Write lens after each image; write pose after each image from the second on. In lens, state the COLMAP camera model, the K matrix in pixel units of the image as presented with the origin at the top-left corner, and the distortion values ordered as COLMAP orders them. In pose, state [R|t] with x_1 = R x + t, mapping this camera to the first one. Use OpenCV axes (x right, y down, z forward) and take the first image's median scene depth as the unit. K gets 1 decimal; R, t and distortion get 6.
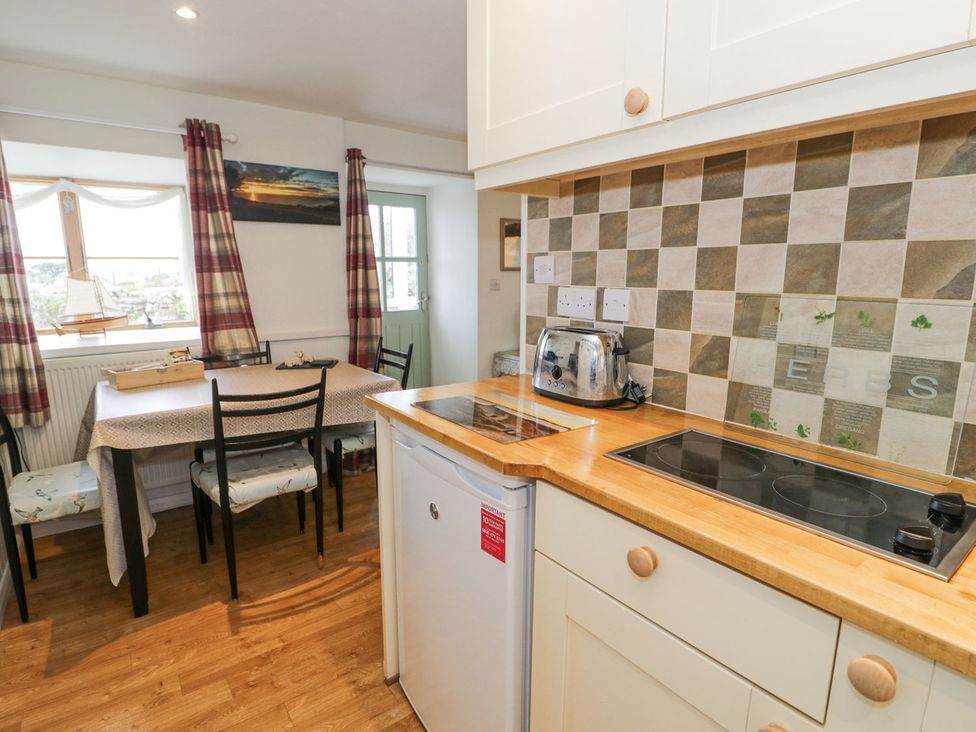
lens RADIAL K [[517.6, 0, 480.5], [0, 517.6, 366.6], [0, 0, 1]] dist [-0.011779, -0.007216]
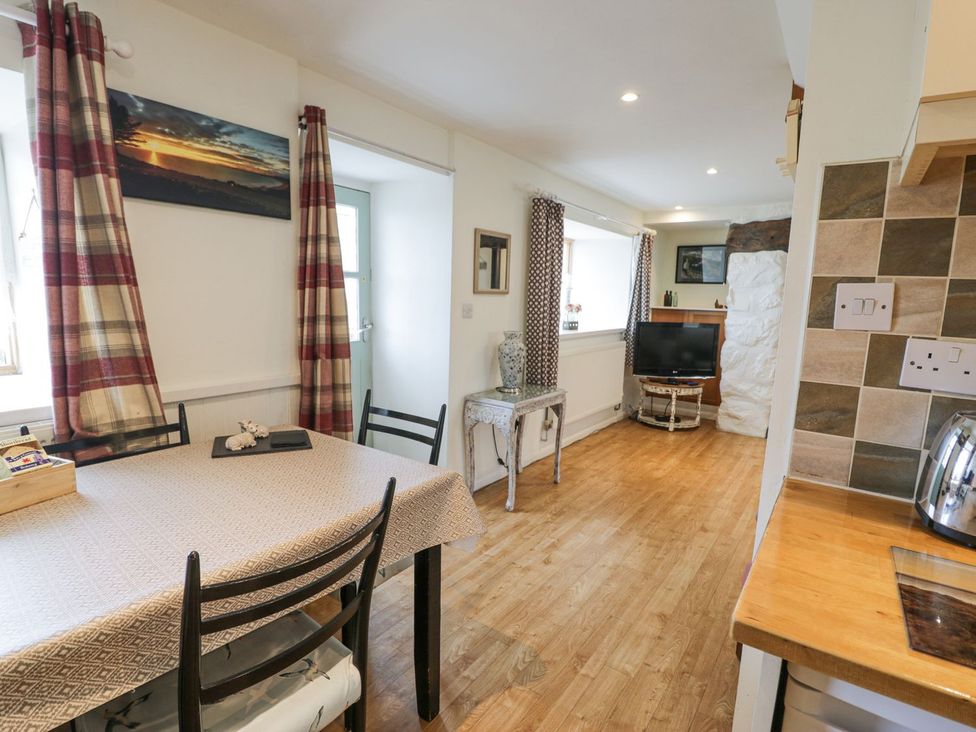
lens RADIAL K [[517.6, 0, 490.9], [0, 517.6, 366.0], [0, 0, 1]] dist [-0.011779, -0.007216]
pose [[0.949656, -0.014430, 0.312963, -0.315751], [0.026261, 0.999090, -0.033621, -0.077859], [-0.312193, 0.040147, 0.949170, 0.405007]]
